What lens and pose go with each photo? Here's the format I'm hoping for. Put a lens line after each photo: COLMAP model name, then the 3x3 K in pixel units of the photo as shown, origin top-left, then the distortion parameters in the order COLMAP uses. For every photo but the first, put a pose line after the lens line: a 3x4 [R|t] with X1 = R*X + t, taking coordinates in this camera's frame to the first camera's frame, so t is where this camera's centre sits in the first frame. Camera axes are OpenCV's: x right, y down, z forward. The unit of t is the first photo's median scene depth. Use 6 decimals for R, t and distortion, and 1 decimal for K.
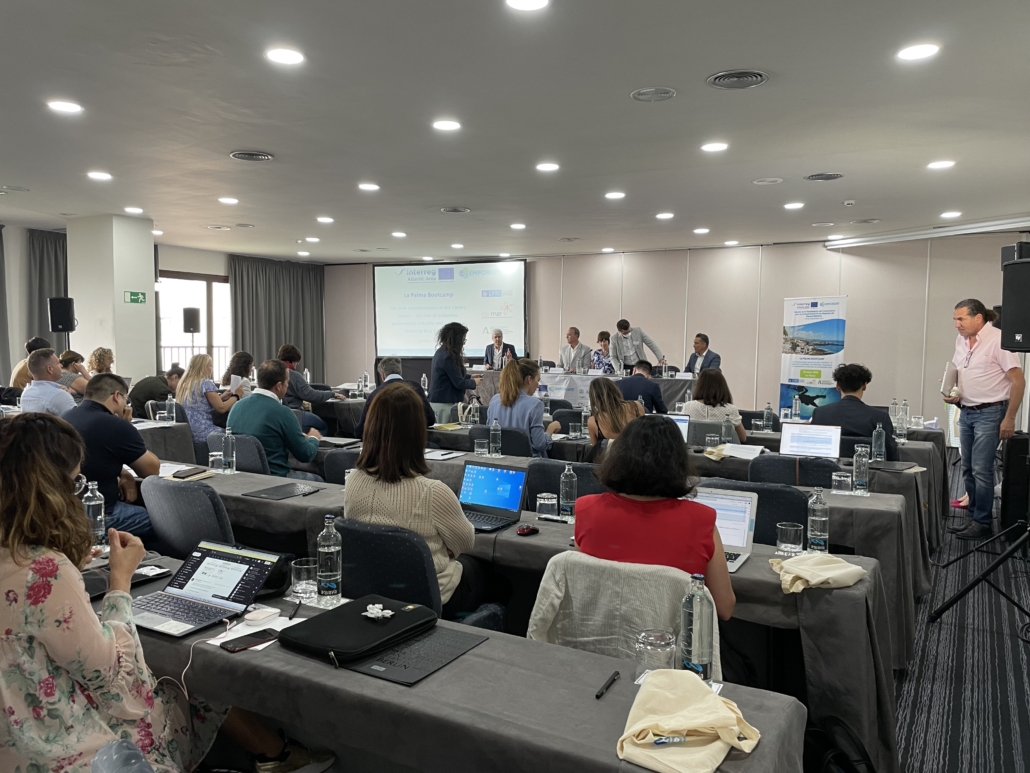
lens RADIAL K [[790.9, 0, 515.0], [0, 790.9, 386.5], [0, 0, 1]] dist [-0.001314, -0.008692]
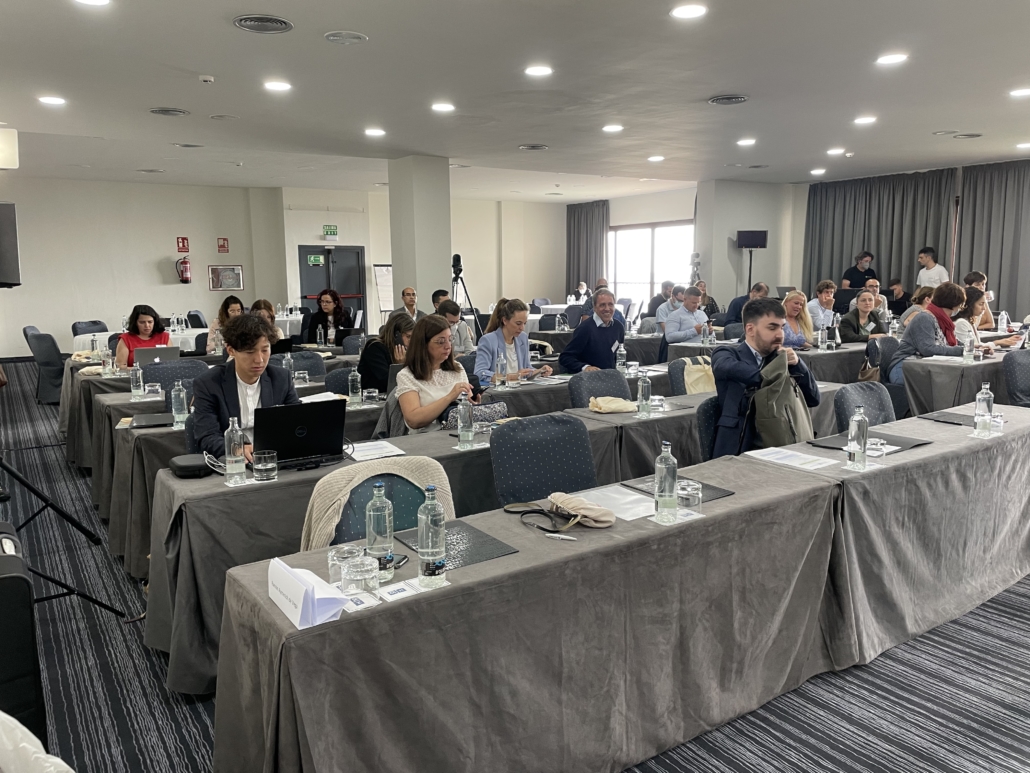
lens RADIAL K [[790.9, 0, 515.0], [0, 790.9, 386.5], [0, 0, 1]] dist [-0.001314, -0.008692]
pose [[-0.431330, 0.263646, -0.862812, 1.084452], [0.061349, 0.962706, 0.263502, -0.138318], [0.900106, 0.060724, -0.431419, 1.845172]]
